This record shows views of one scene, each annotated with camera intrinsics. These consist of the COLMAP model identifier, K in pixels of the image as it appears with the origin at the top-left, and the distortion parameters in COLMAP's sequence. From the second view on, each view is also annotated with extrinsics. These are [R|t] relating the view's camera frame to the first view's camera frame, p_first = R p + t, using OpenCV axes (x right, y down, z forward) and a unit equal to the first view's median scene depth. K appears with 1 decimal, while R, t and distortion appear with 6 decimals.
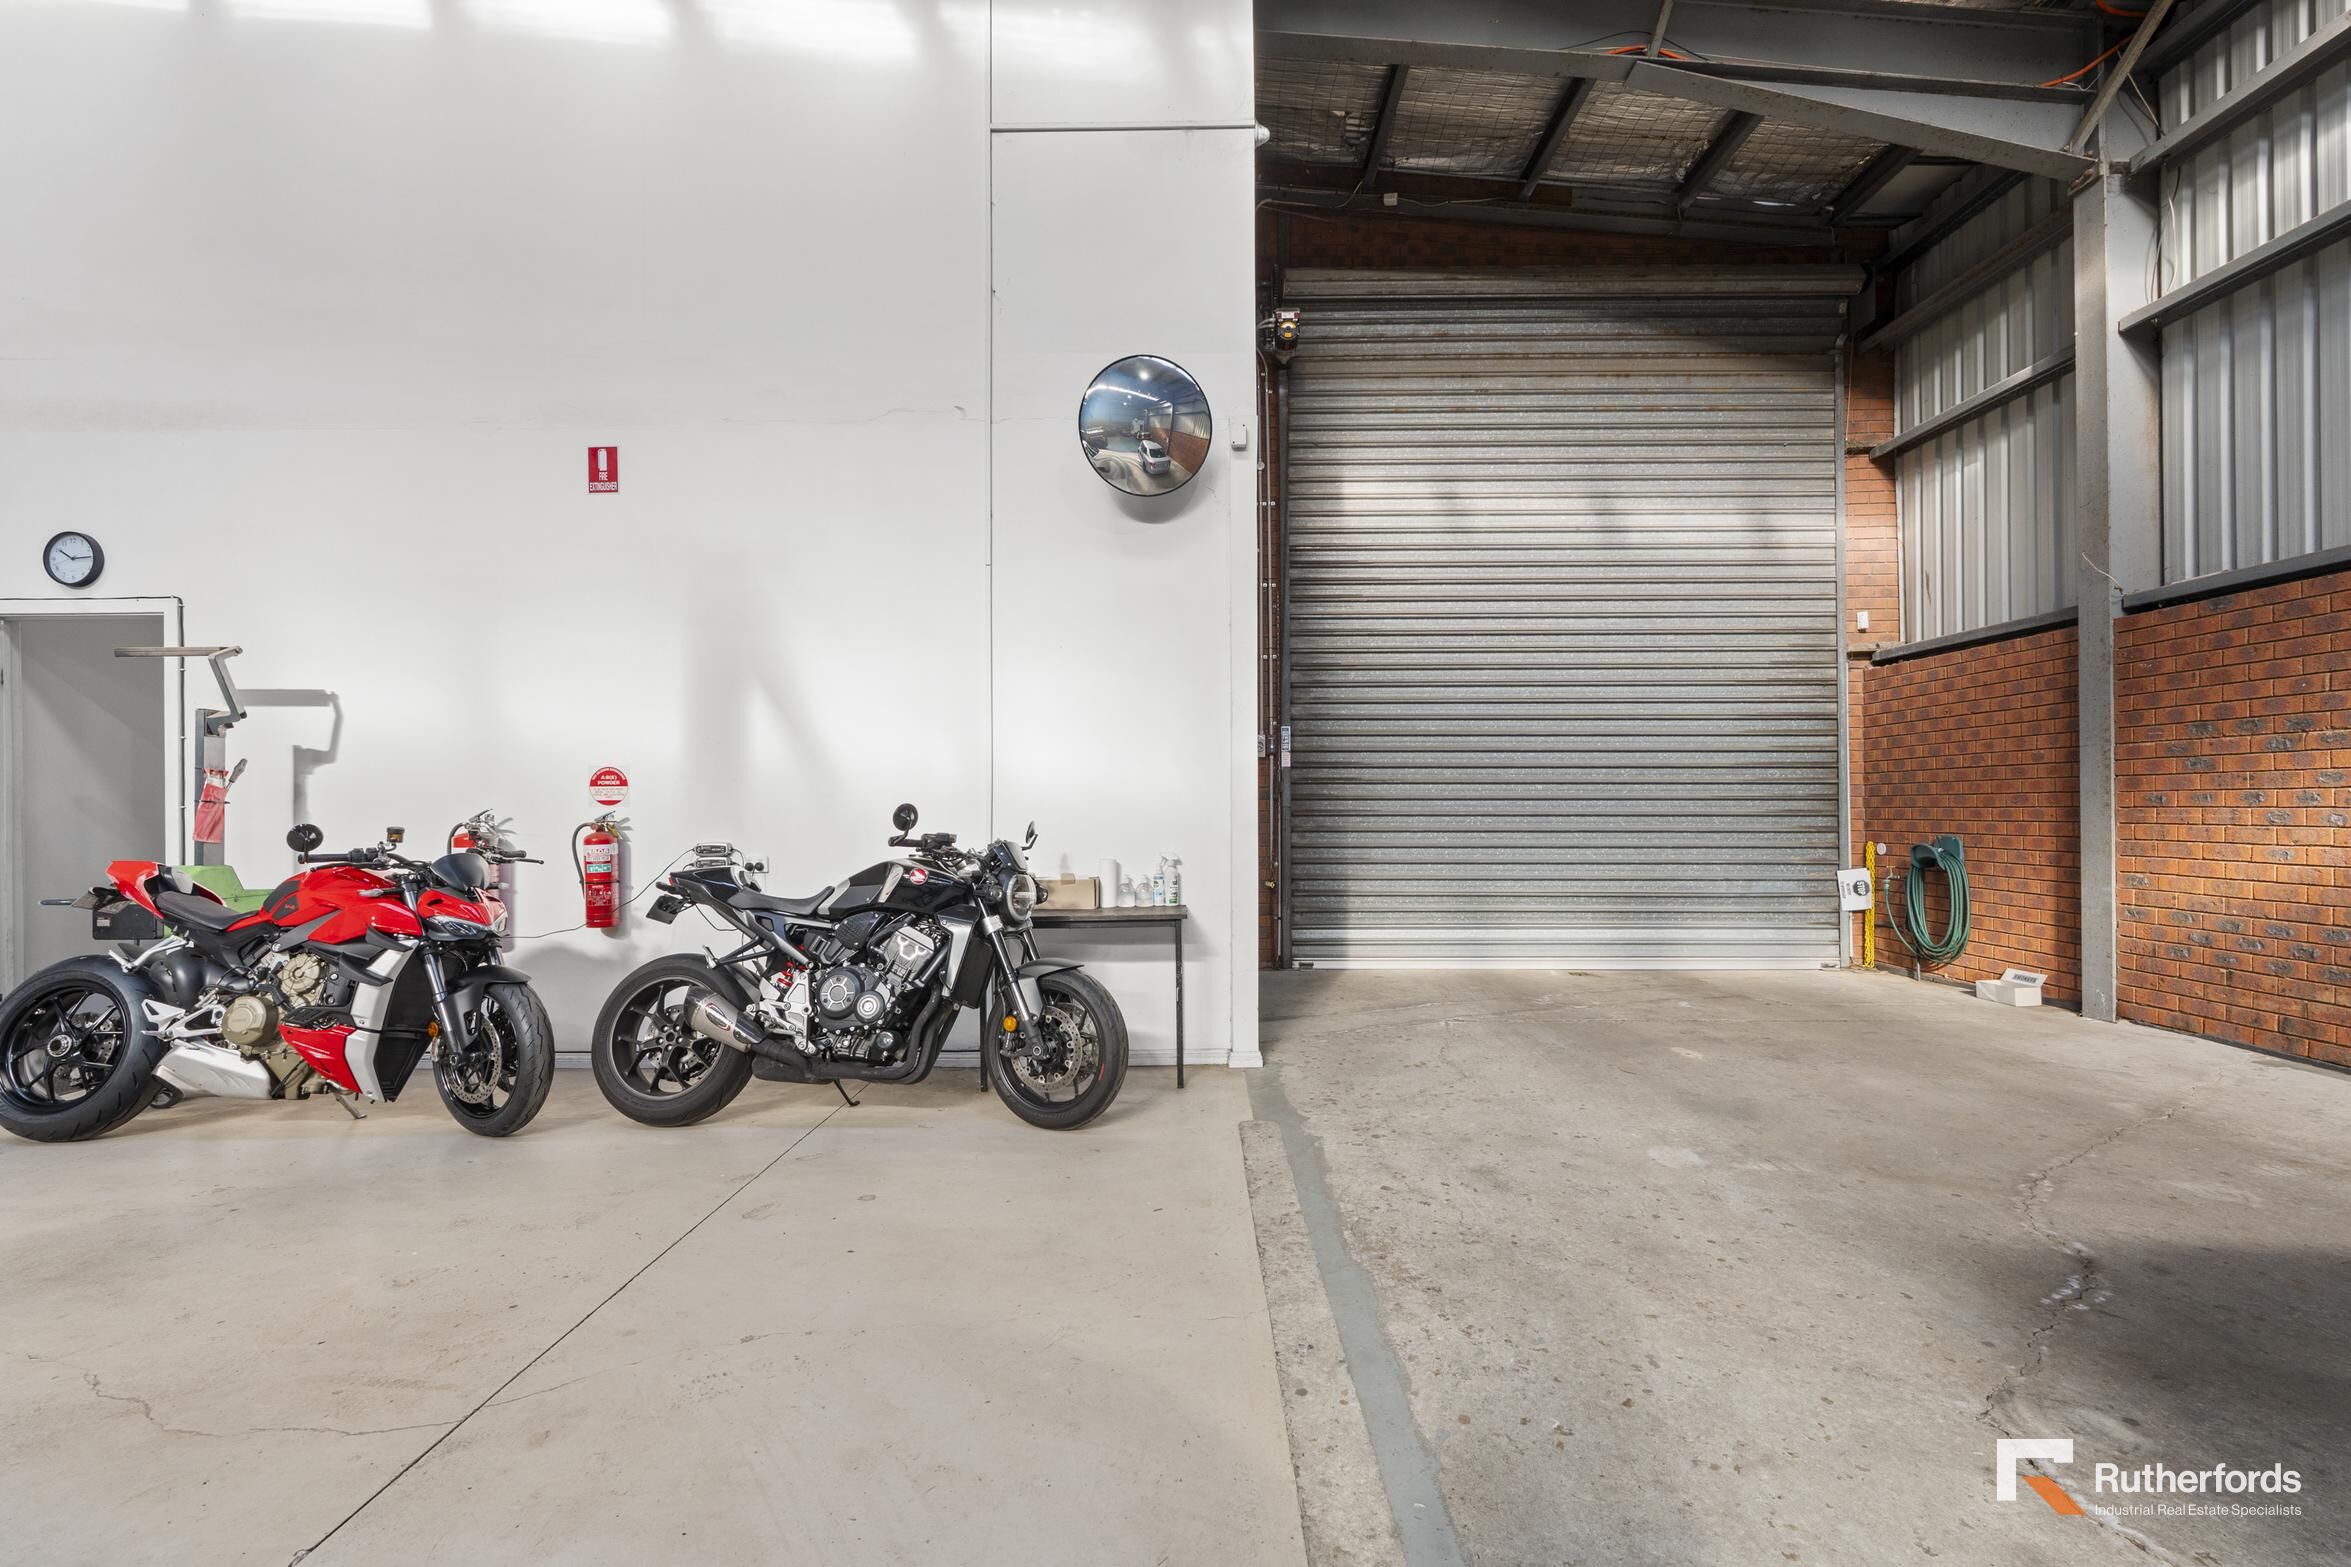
lens RADIAL K [[1038.9, 0, 1173.8], [0, 1038.9, 793.2], [0, 0, 1]] dist [-0.004799, -0.000006]
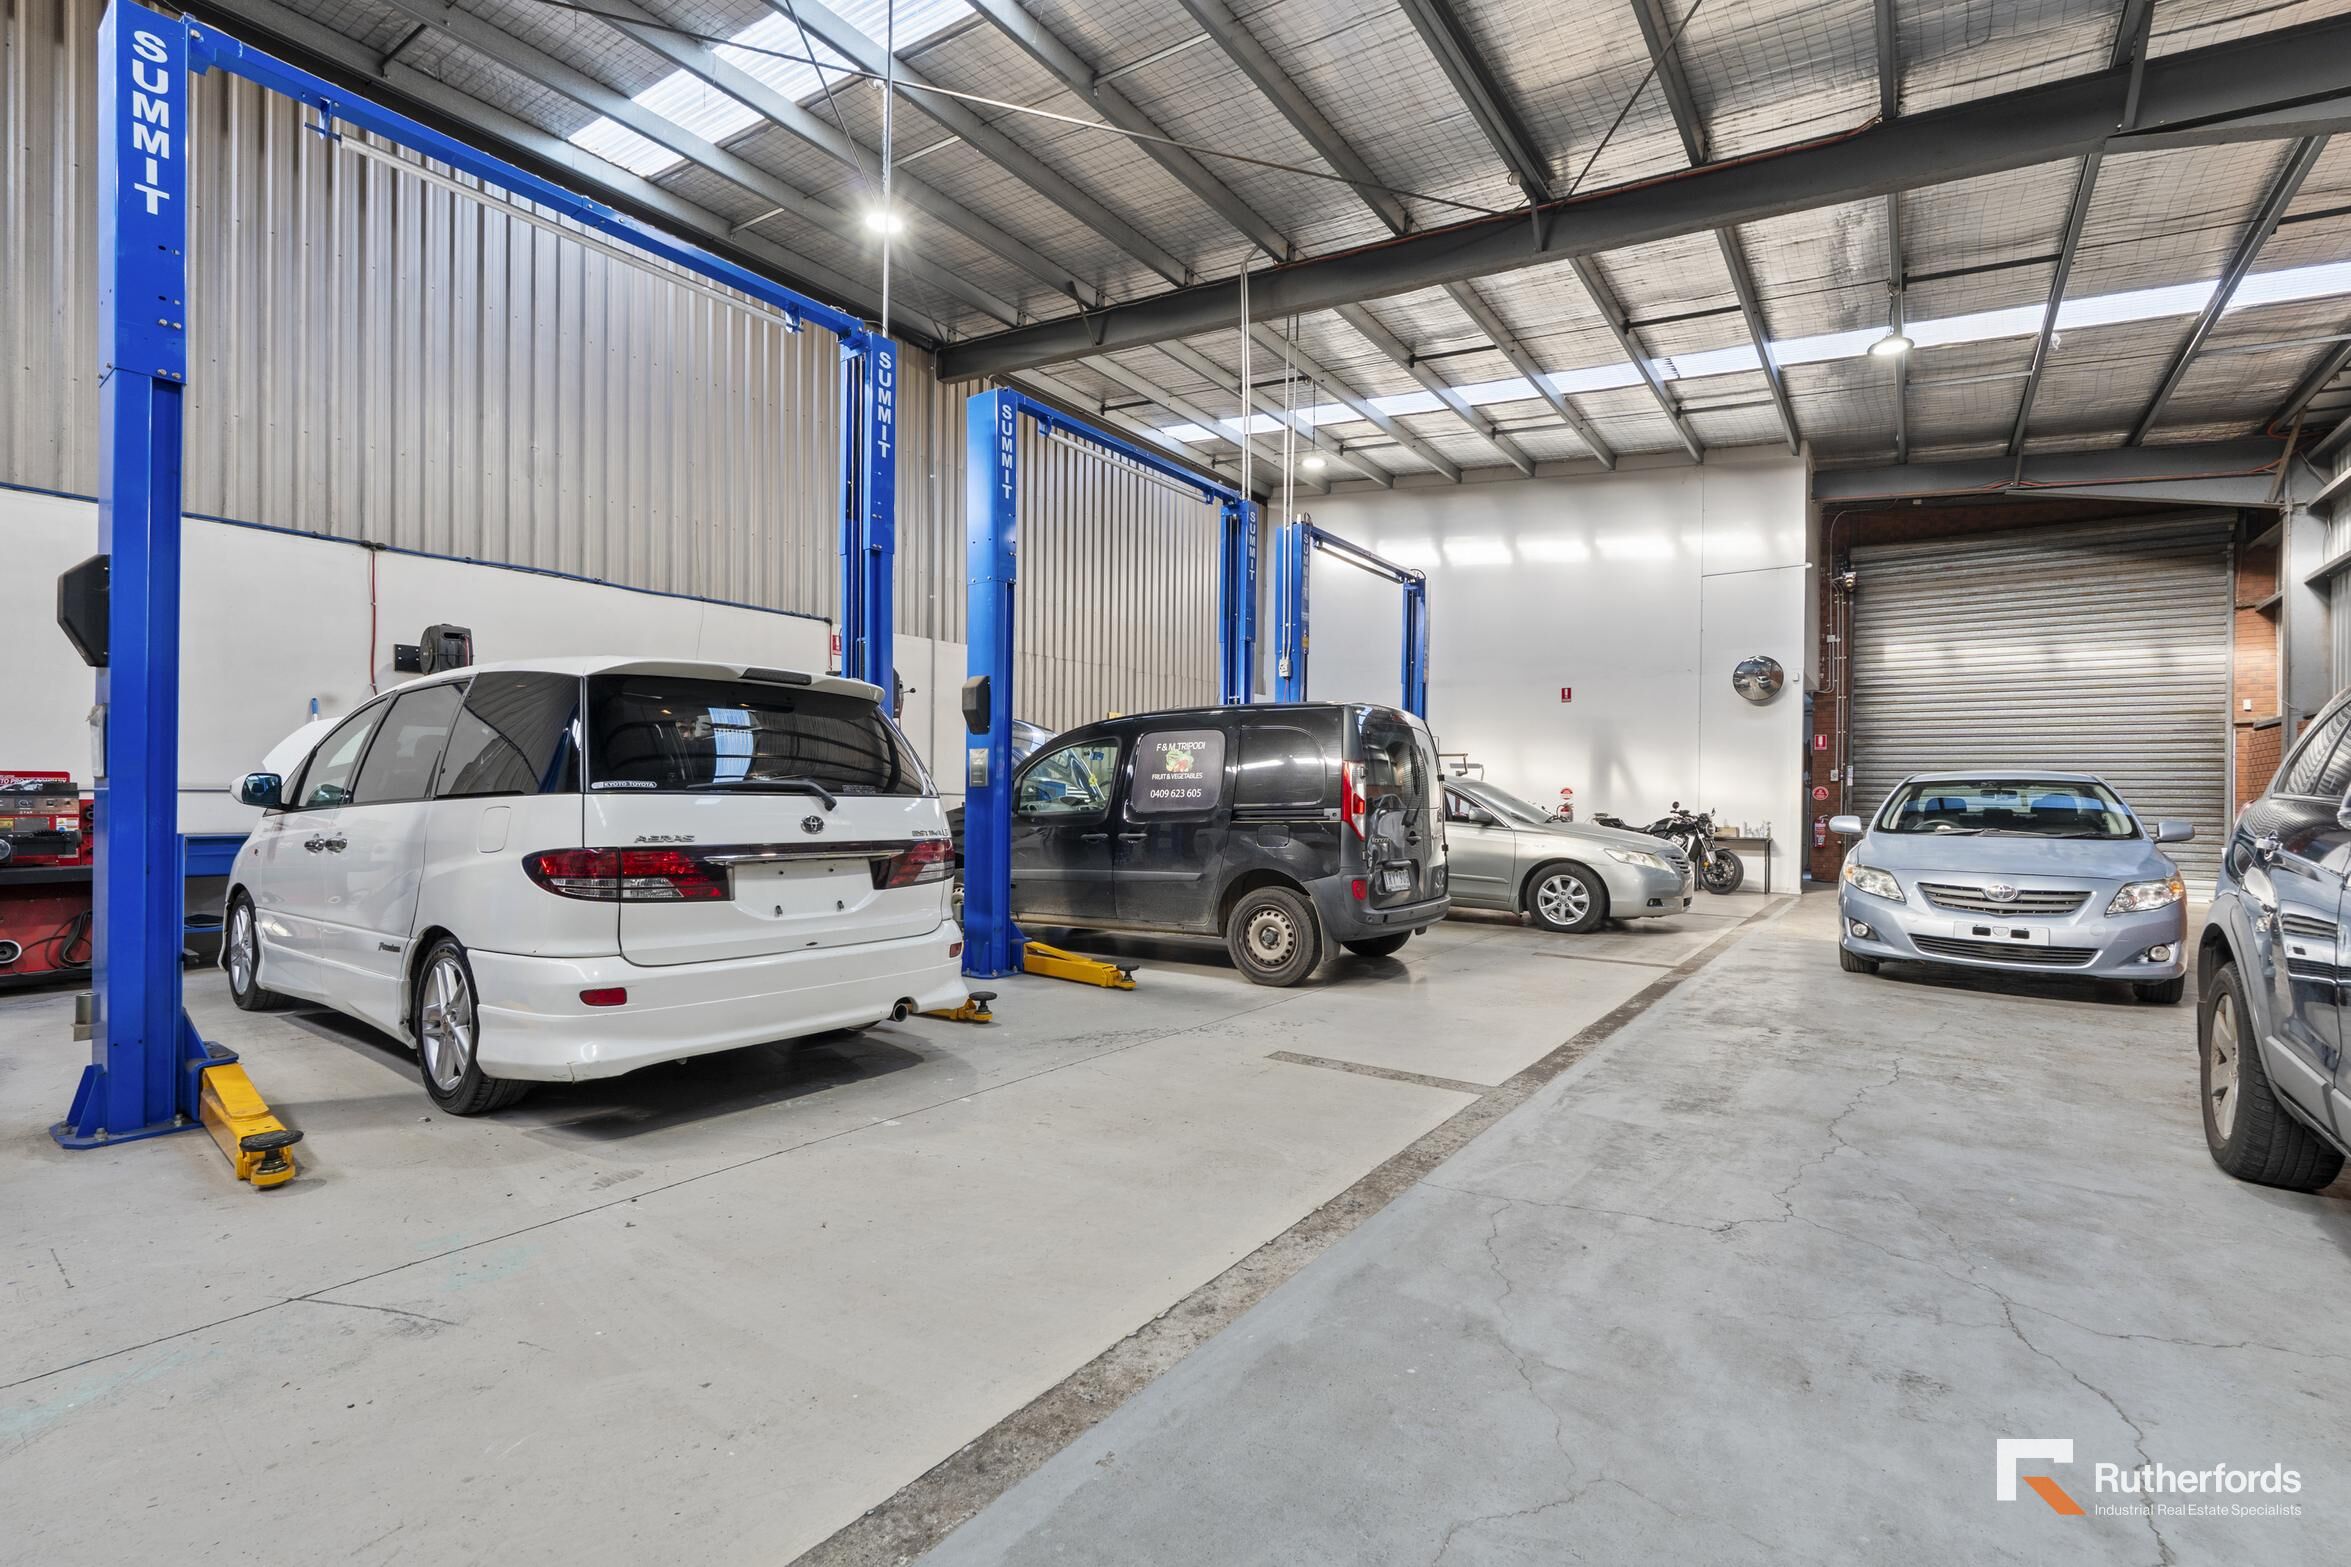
lens RADIAL K [[1038.9, 0, 1172.4], [0, 1038.9, 789.2], [0, 0, 1]] dist [-0.004799, -0.000006]
pose [[0.818003, 0.012641, -0.575075, 0.190214], [-0.009012, 0.999917, 0.009160, -0.024639], [0.575143, -0.002310, 0.818050, -1.458812]]
